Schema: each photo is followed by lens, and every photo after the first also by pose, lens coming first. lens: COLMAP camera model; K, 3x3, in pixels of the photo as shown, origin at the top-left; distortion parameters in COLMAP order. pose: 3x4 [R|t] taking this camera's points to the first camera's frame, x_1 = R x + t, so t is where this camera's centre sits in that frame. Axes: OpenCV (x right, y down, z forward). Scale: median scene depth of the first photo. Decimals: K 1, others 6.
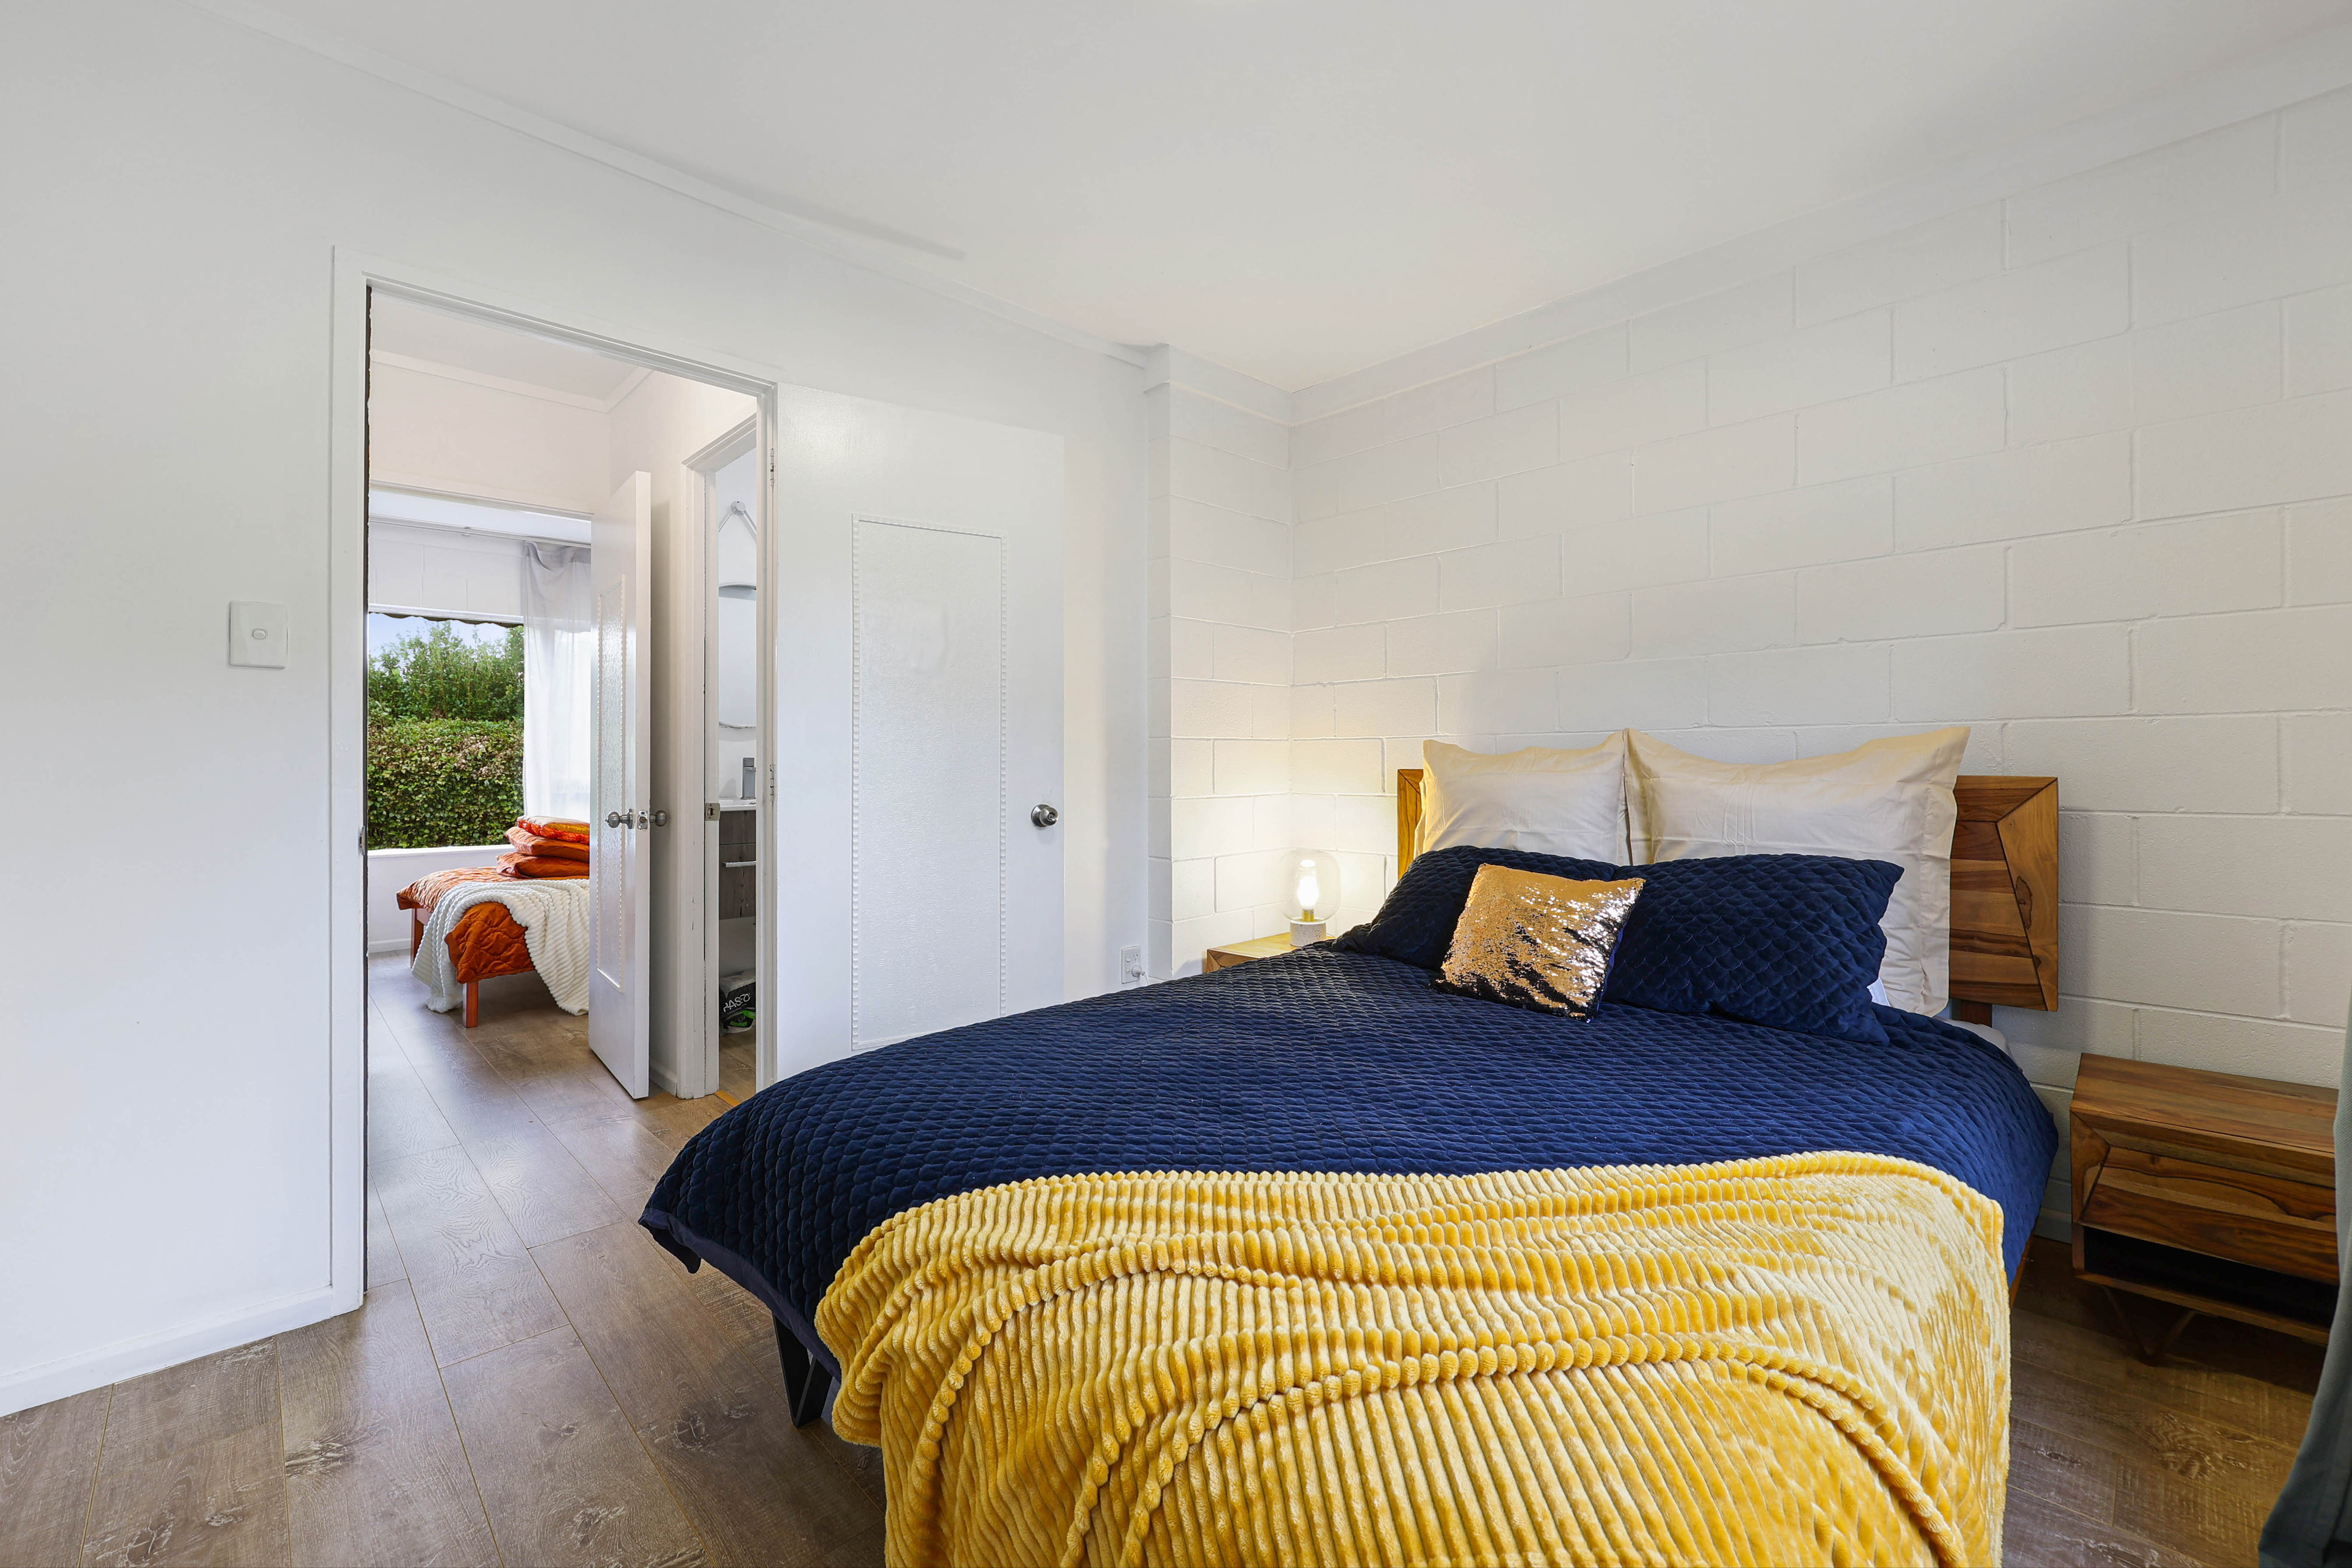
lens RADIAL K [[949.4, 0, 1171.5], [0, 949.4, 767.5], [0, 0, 1]] dist [-0.015144, 0.000045]
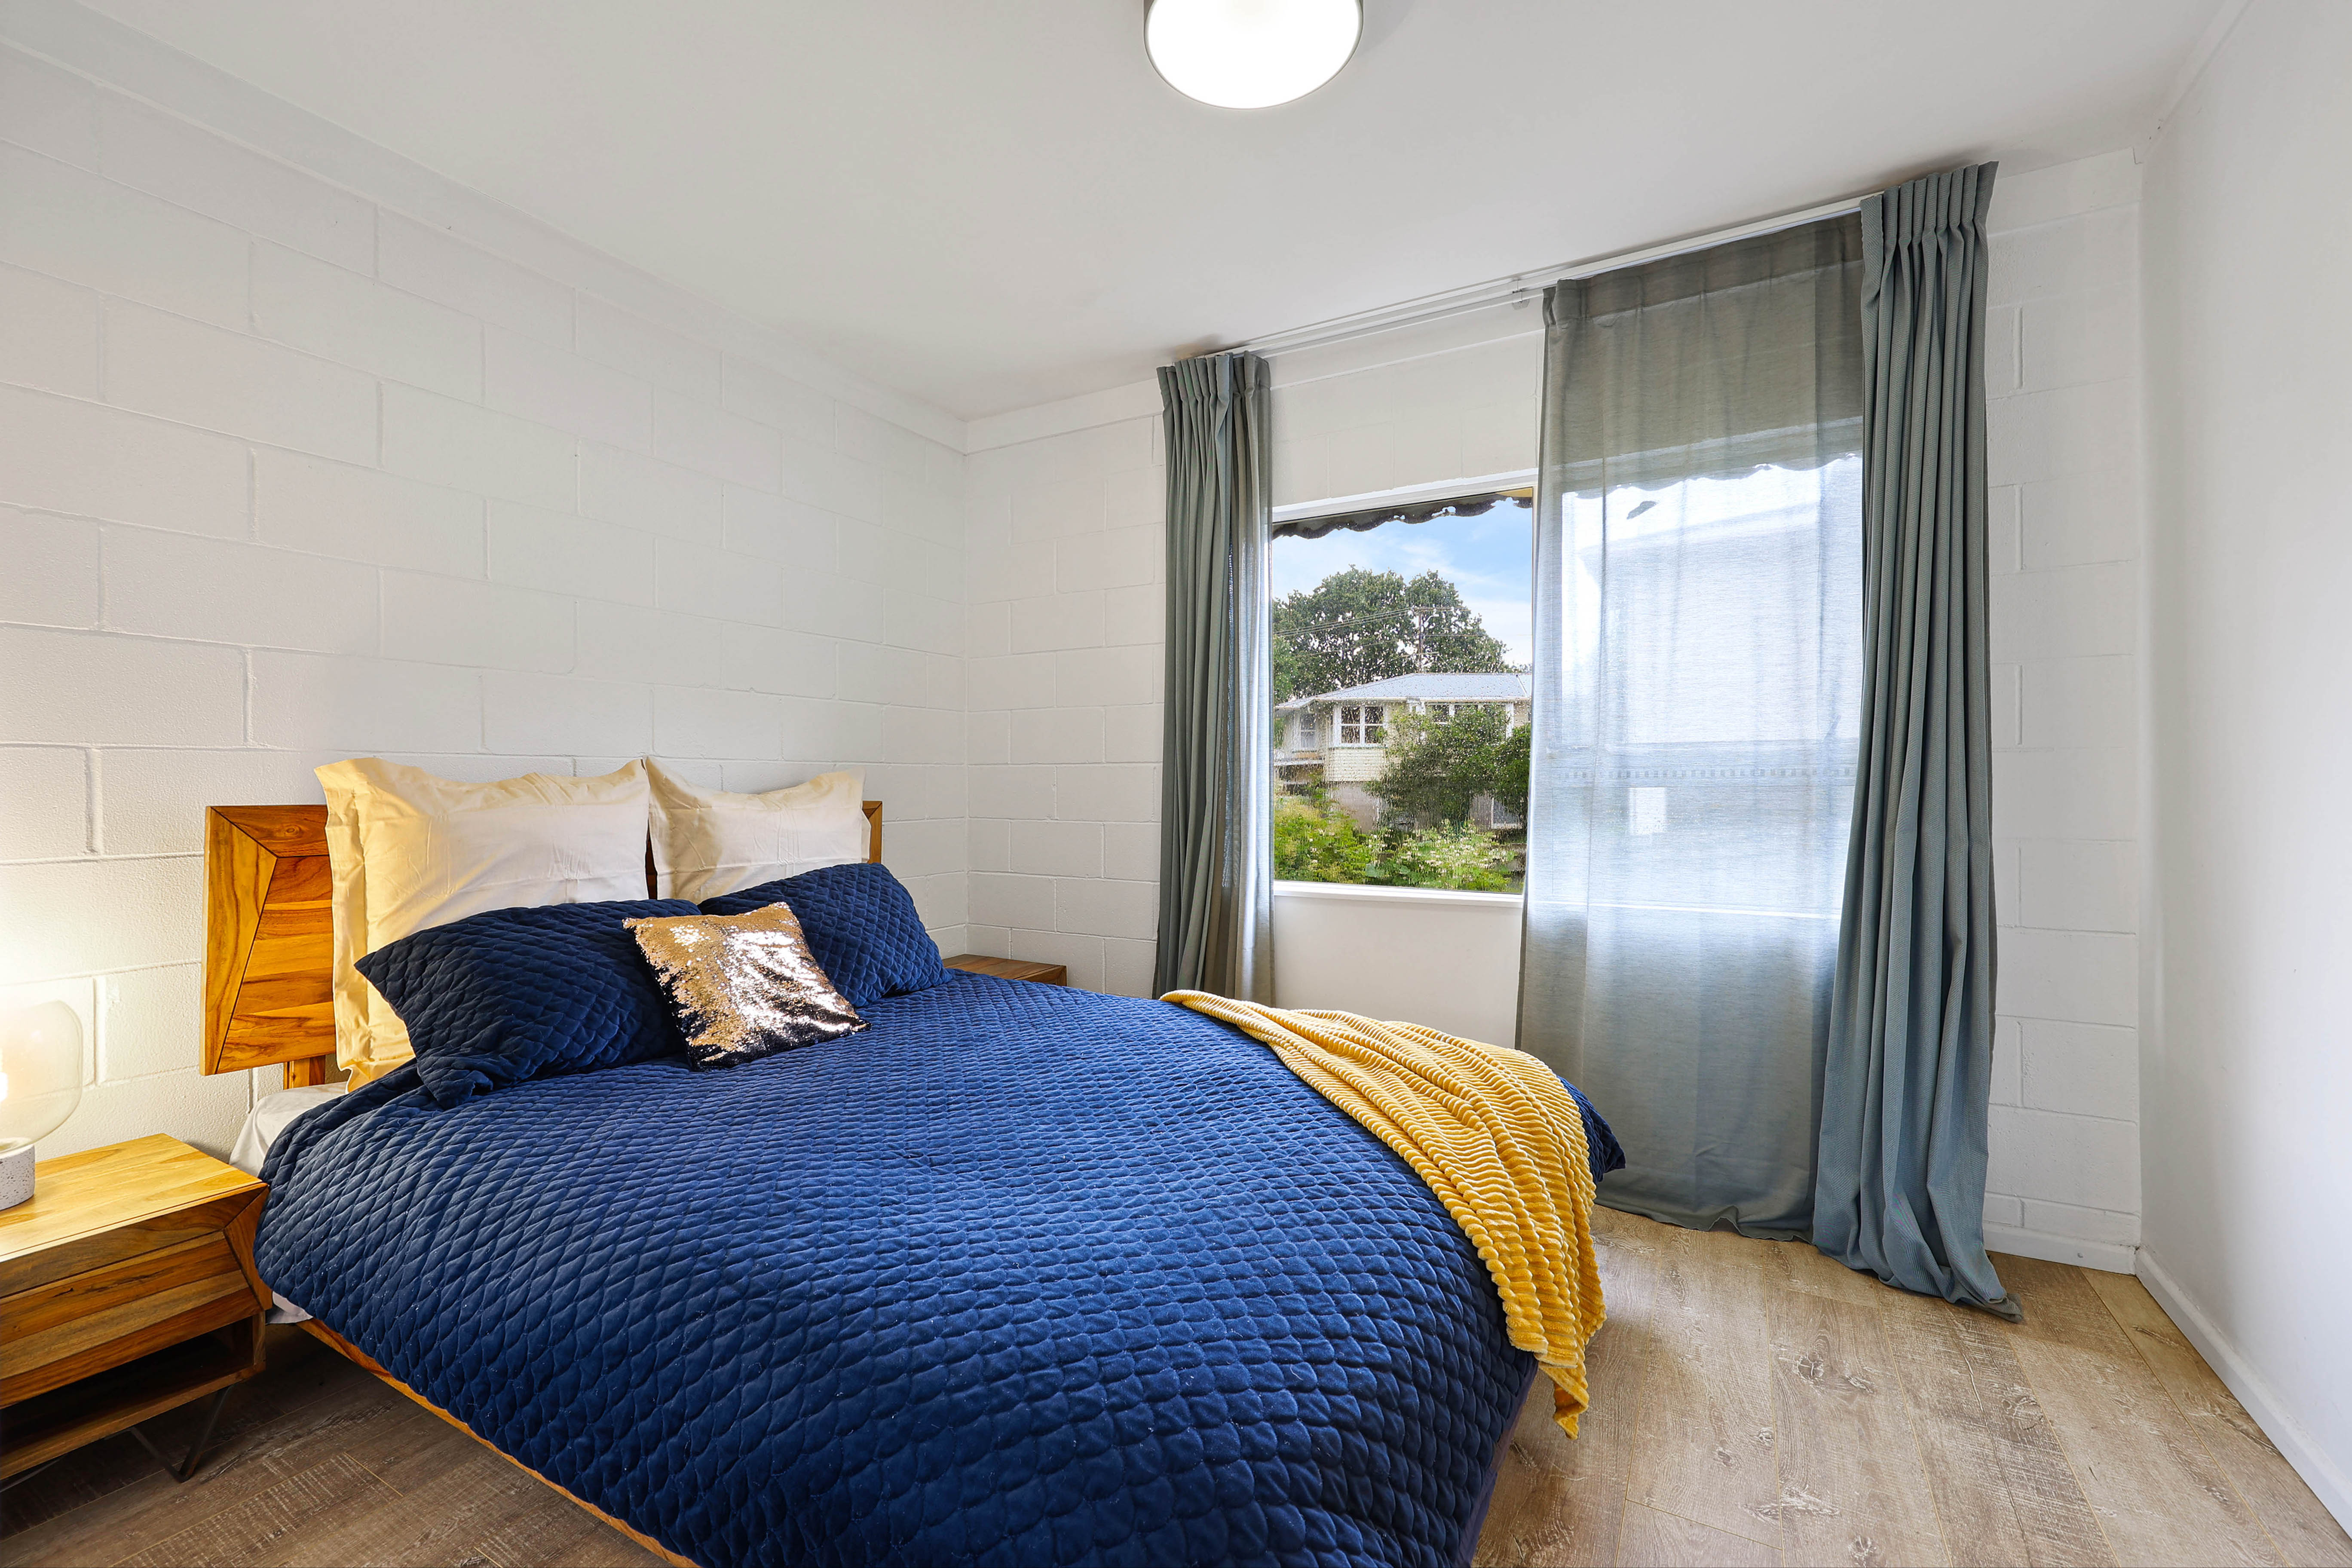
lens RADIAL K [[949.4, 0, 1171.5], [0, 949.4, 767.5], [0, 0, 1]] dist [-0.015144, 0.000045]
pose [[-0.281441, 0.014334, 0.959472, -0.586695], [-0.002738, 0.999872, -0.015741, -0.018002], [-0.959575, -0.007057, -0.281365, 0.780654]]
